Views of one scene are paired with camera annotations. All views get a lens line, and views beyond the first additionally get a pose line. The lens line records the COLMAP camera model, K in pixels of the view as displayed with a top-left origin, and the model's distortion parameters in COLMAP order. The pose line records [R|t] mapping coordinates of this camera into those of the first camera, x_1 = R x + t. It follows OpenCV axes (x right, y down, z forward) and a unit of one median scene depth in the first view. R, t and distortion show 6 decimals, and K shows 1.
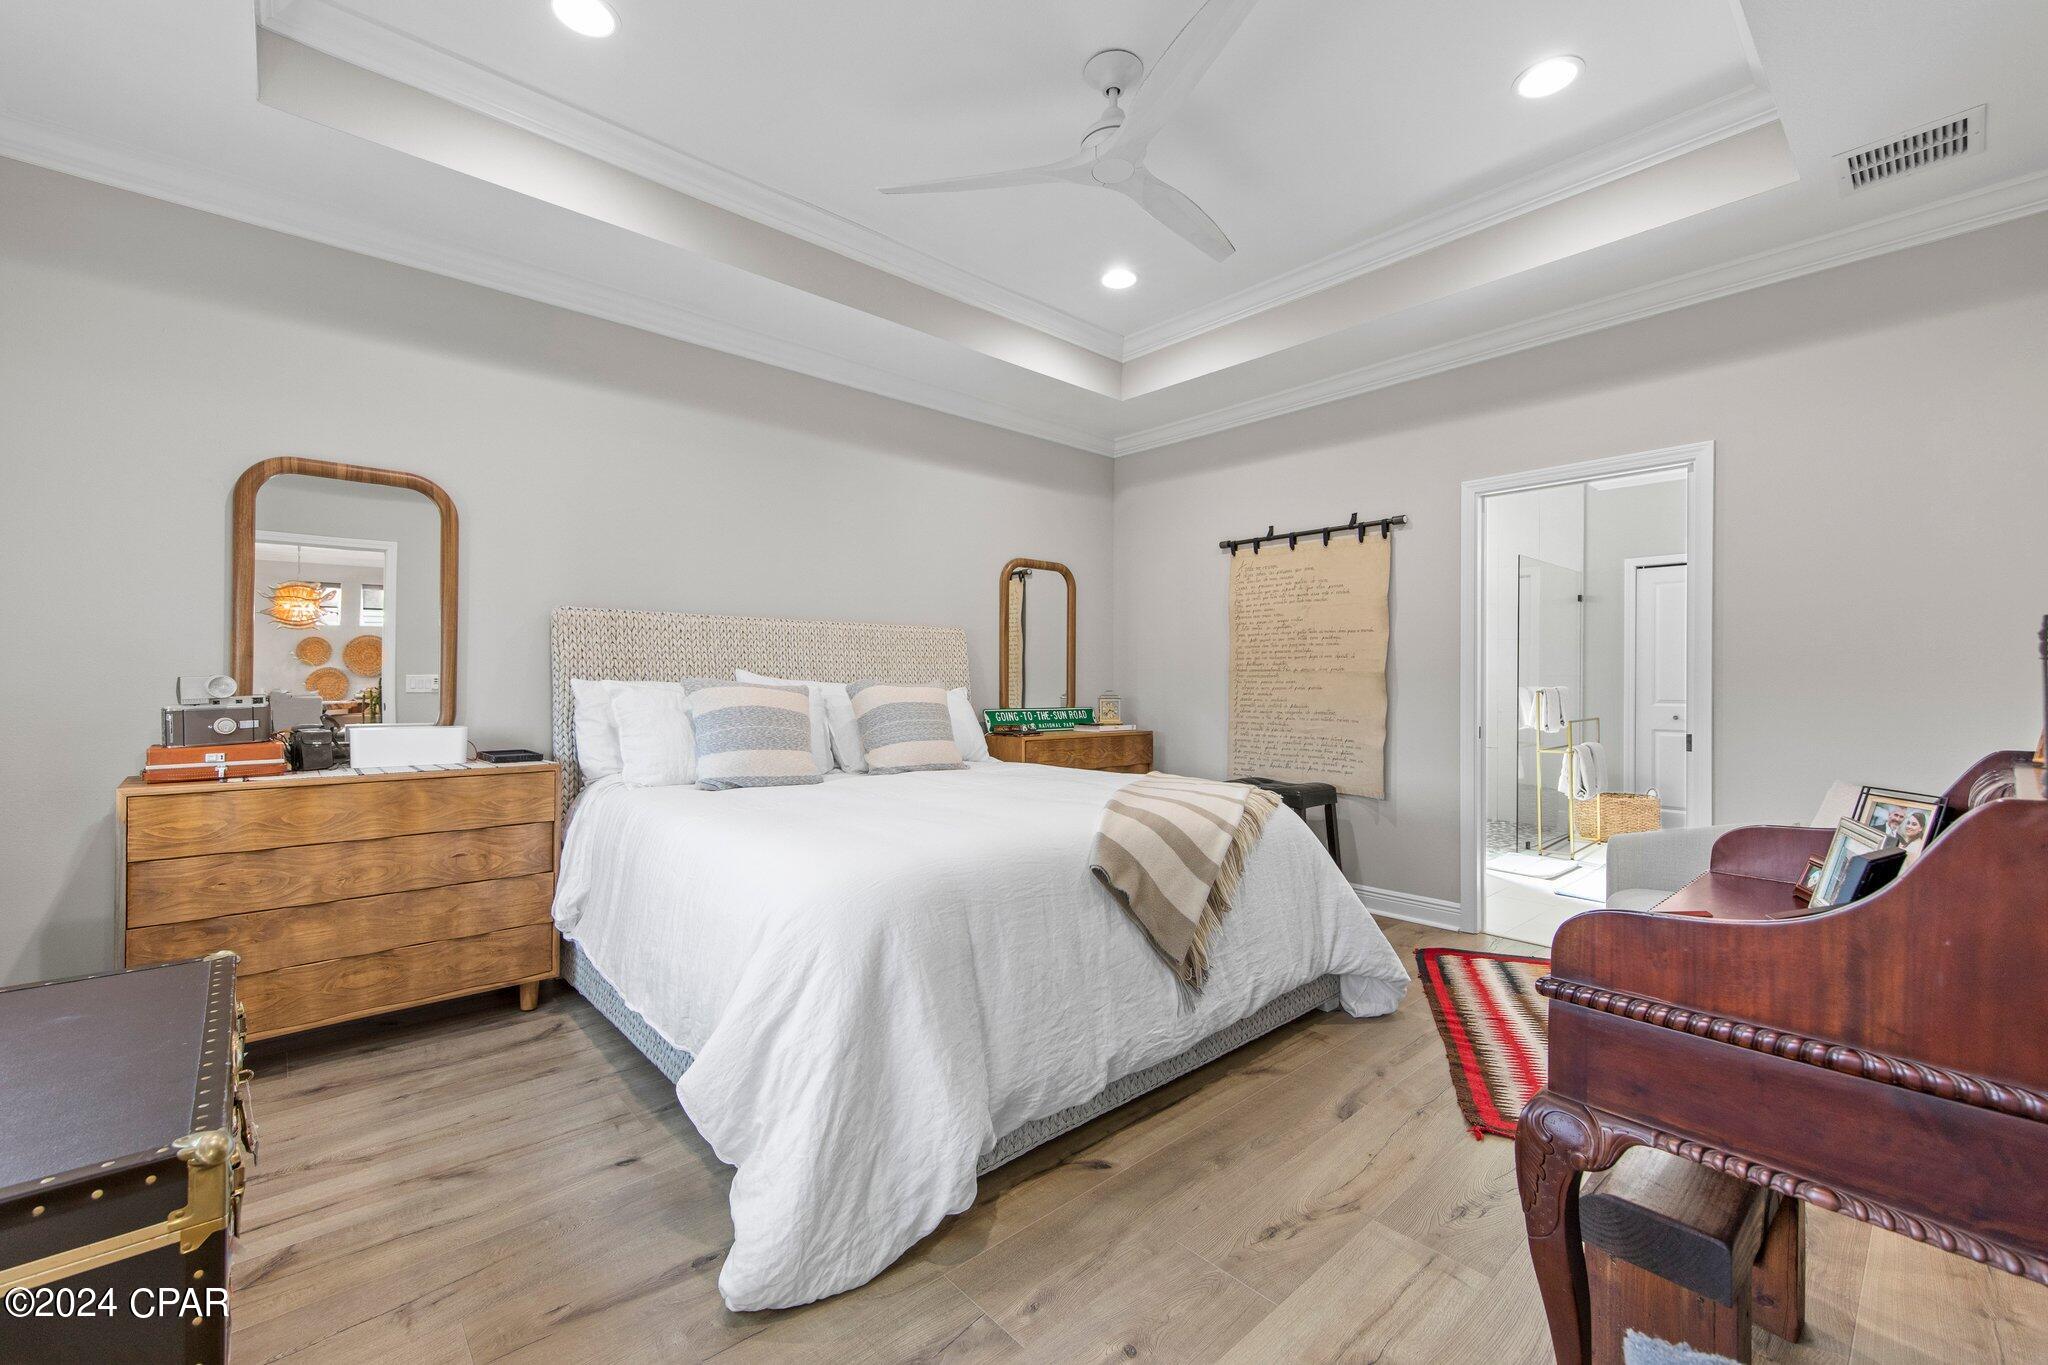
lens RADIAL K [[835.5, 0, 1021.2], [0, 835.5, 681.2], [0, 0, 1]] dist [0.002896, 0.000138]
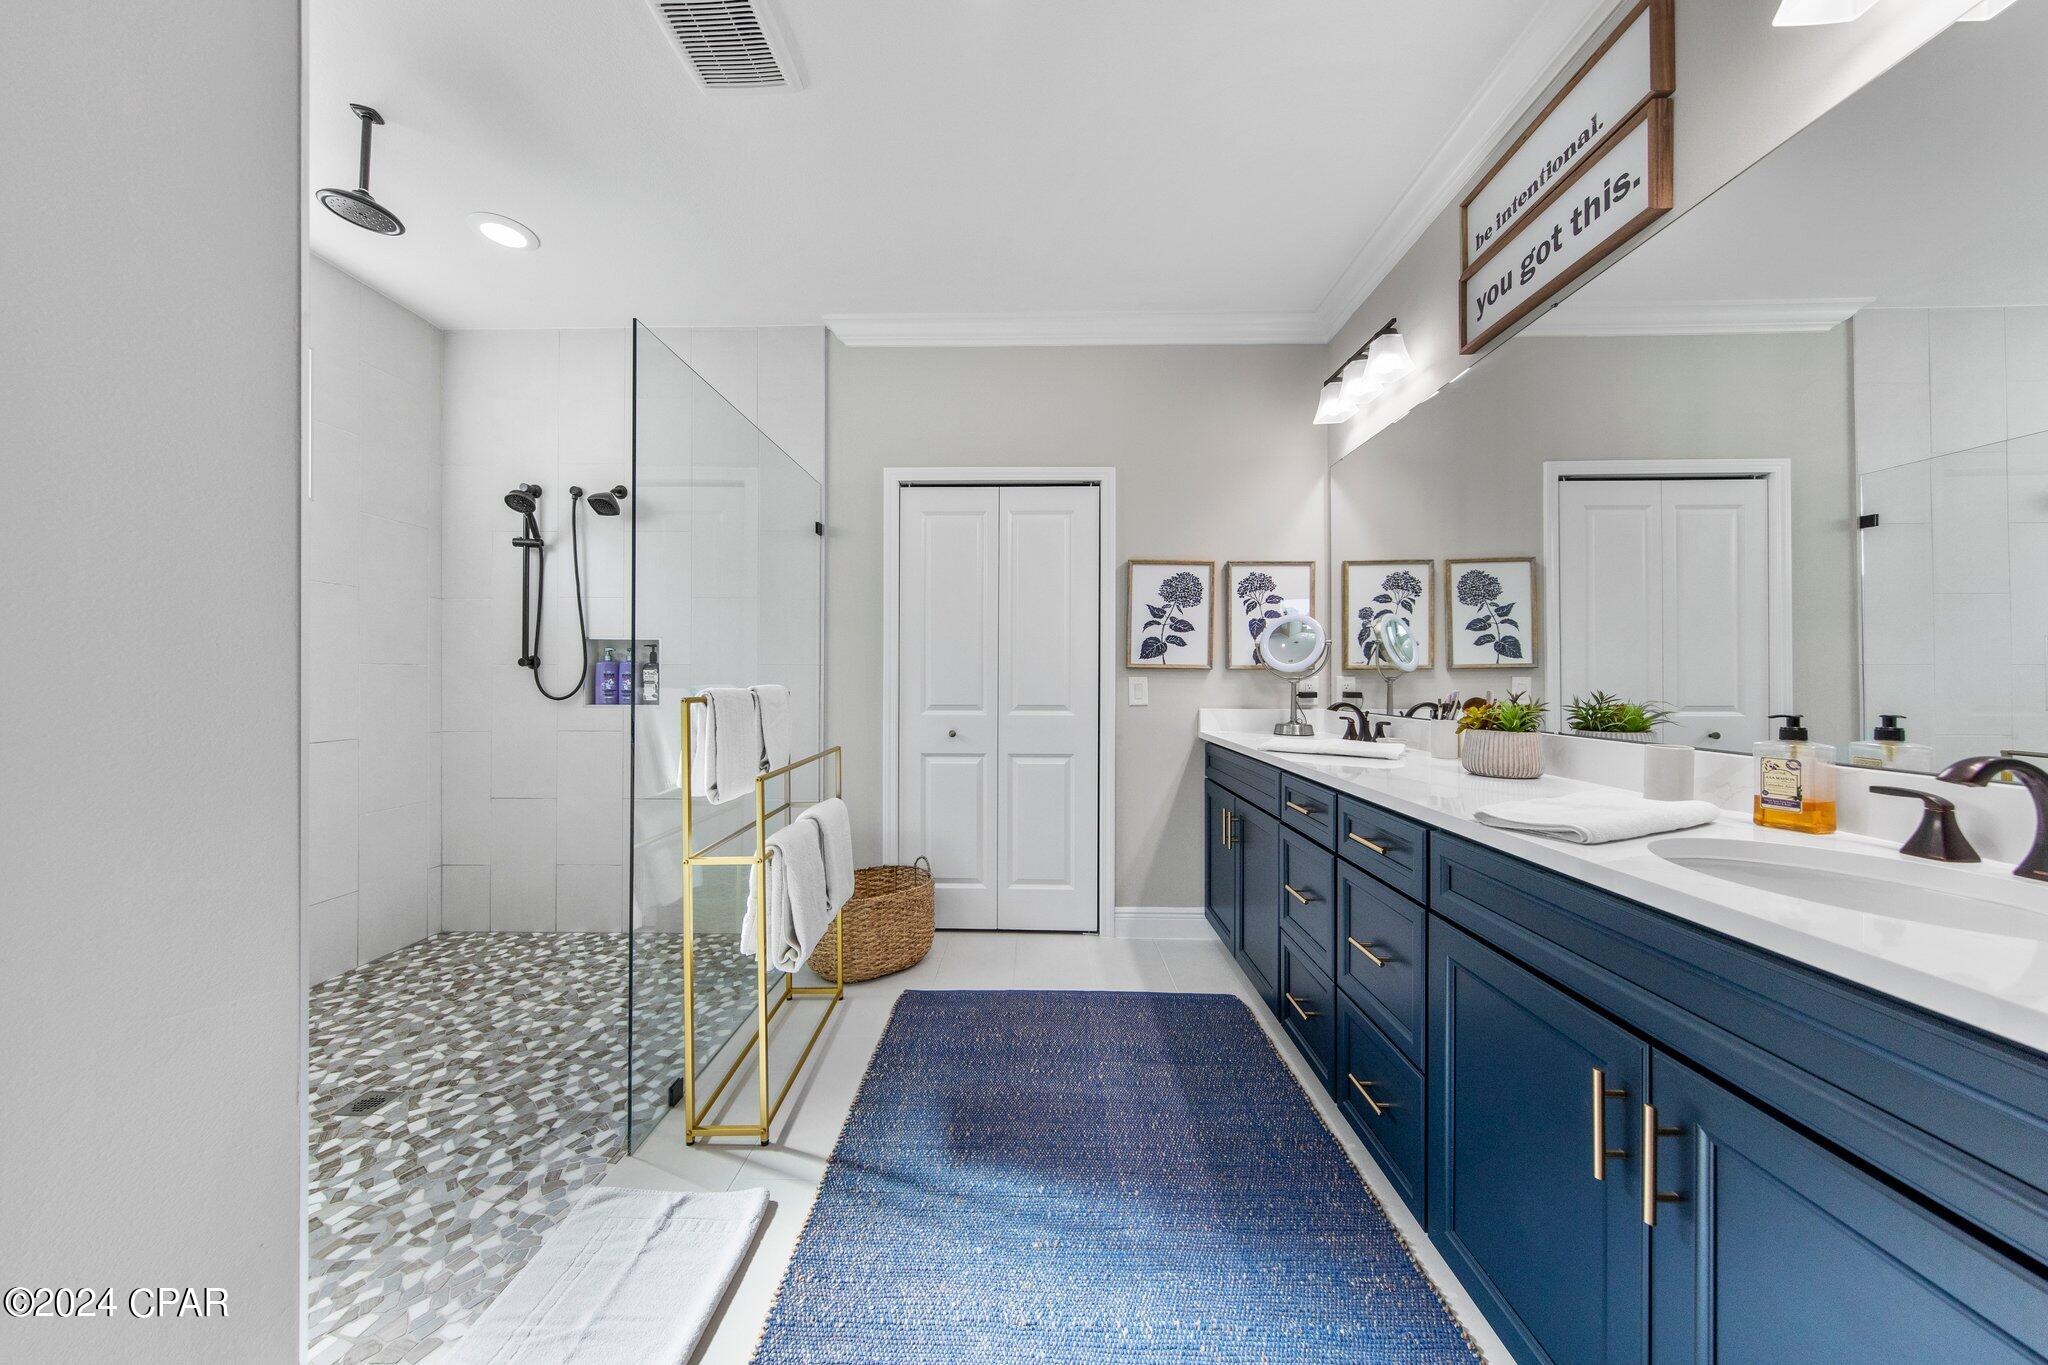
lens RADIAL K [[705.7, 0, 1024.0], [0, 705.7, 682.5], [0, 0, 1]] dist [0.006067, -0.000288]
pose [[0.688338, -0.004322, 0.725377, 0.433896], [-0.001080, 0.999975, 0.006983, 0.002259], [-0.725389, -0.005590, 0.688316, 0.593591]]
